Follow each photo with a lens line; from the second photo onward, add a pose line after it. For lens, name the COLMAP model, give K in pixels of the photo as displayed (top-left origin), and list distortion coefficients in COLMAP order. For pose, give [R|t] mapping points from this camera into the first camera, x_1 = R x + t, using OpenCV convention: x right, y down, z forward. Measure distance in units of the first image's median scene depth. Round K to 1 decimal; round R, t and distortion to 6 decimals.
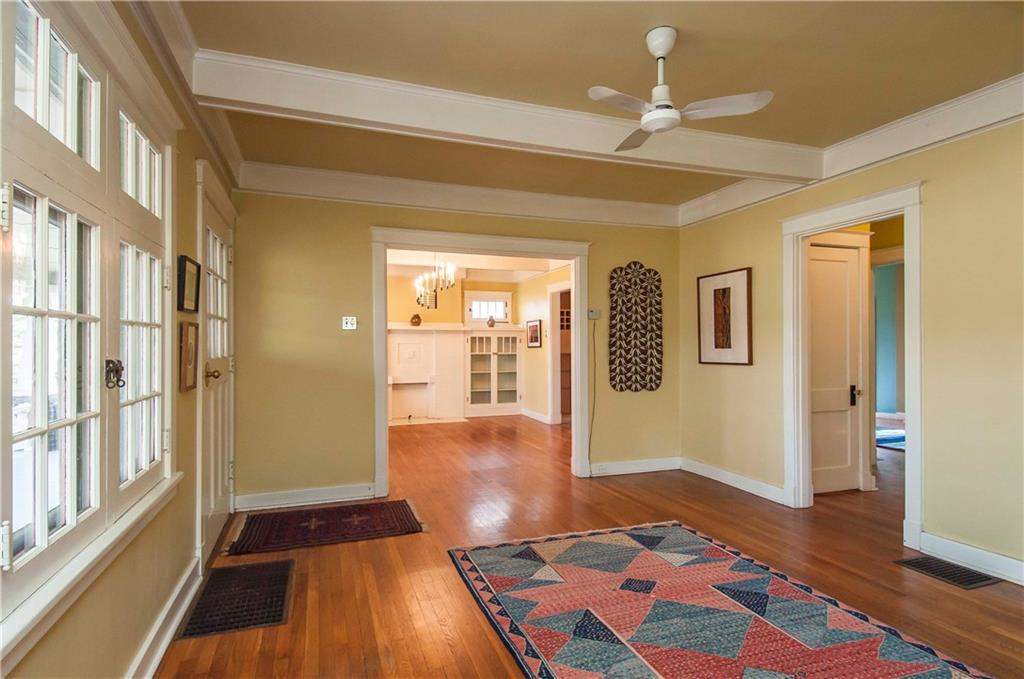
lens RADIAL K [[534.1, 0, 503.4], [0, 534.1, 342.8], [0, 0, 1]] dist [0.055770, -0.046022]
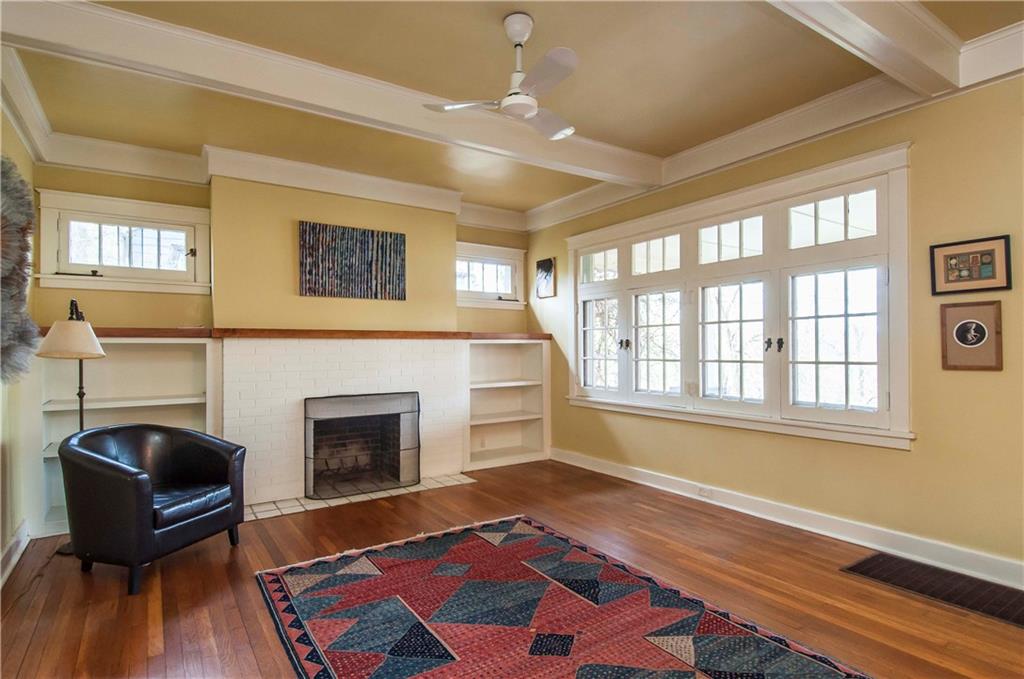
lens RADIAL K [[534.1, 0, 503.4], [0, 534.1, 342.8], [0, 0, 1]] dist [0.055770, -0.046022]
pose [[-0.970958, 0.008091, -0.239113, 0.537864], [0.011457, 0.999854, -0.012689, 0.043494], [0.238976, -0.015059, -0.970909, 1.882509]]
